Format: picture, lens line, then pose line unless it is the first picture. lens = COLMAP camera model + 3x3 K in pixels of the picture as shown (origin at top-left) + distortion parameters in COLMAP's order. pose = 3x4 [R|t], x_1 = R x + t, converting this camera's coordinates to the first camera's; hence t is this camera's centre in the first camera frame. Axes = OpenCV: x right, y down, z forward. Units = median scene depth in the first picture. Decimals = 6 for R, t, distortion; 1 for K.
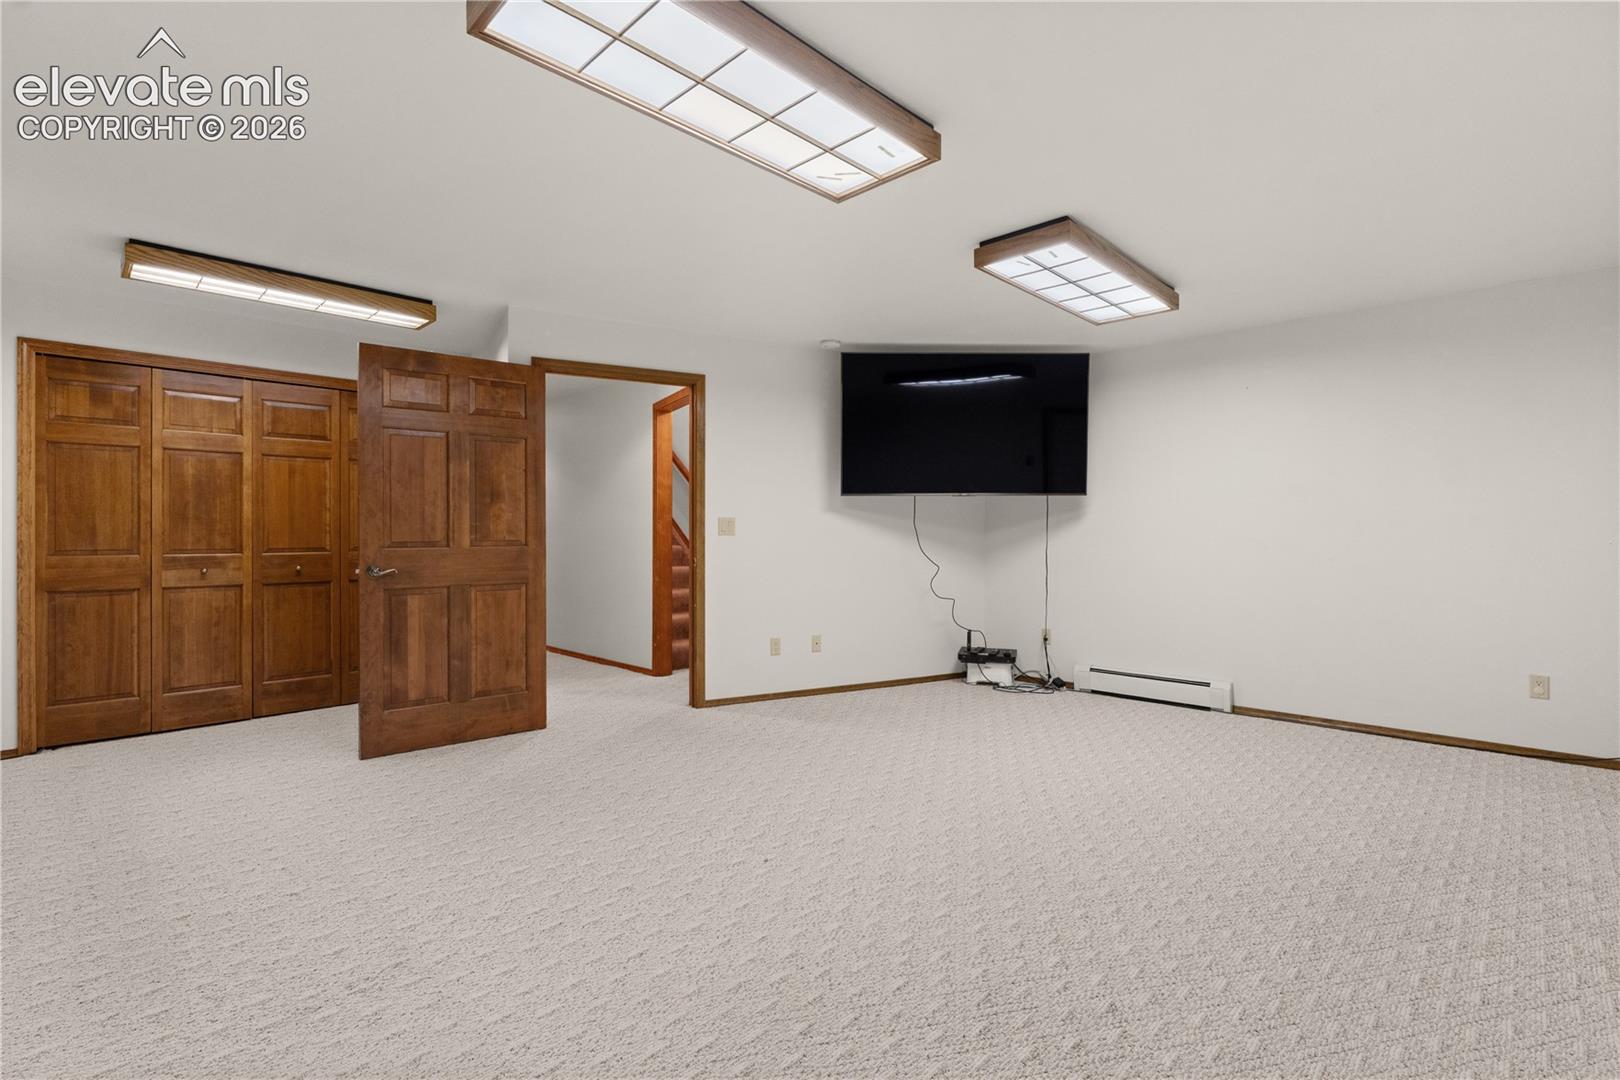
lens RADIAL K [[736.2, 0, 815.0], [0, 736.2, 535.8], [0, 0, 1]] dist [-0.009859, -0.000437]
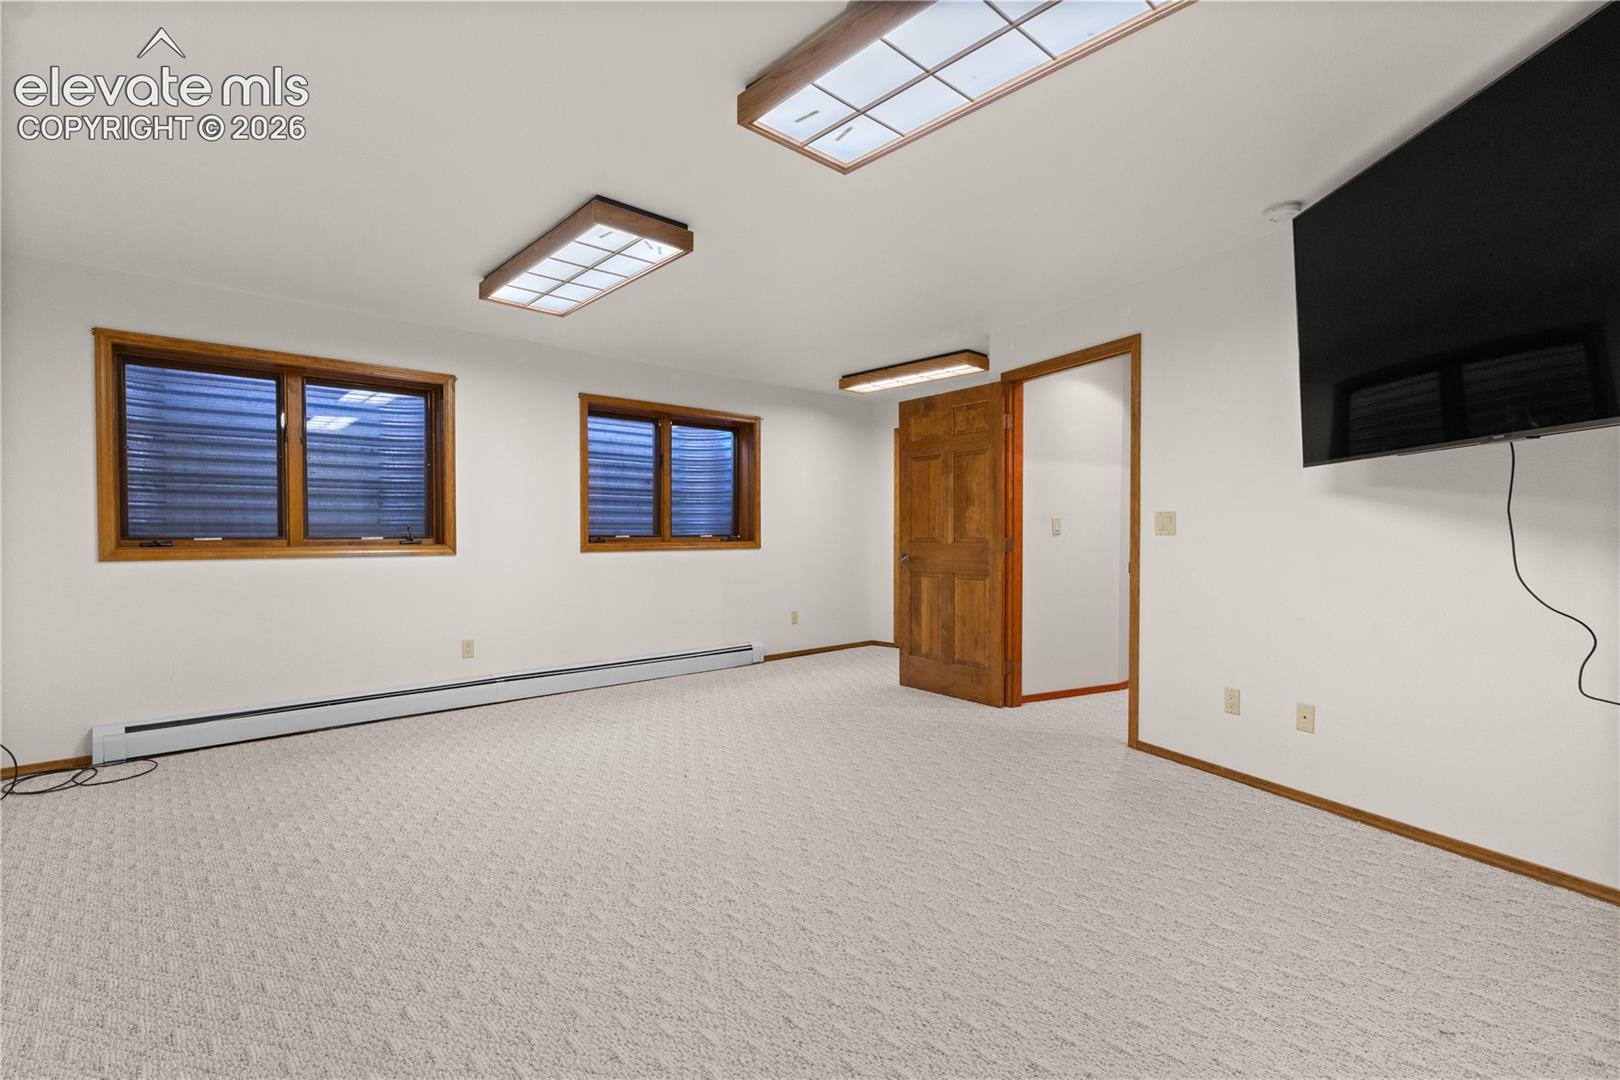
lens RADIAL K [[736.2, 0, 814.7], [0, 736.2, 539.2], [0, 0, 1]] dist [-0.009859, -0.000437]
pose [[-0.045253, 0.010145, -0.998924, 0.798504], [-0.005558, 0.999930, 0.010407, -0.002349], [0.998960, 0.006023, -0.045193, 0.823029]]
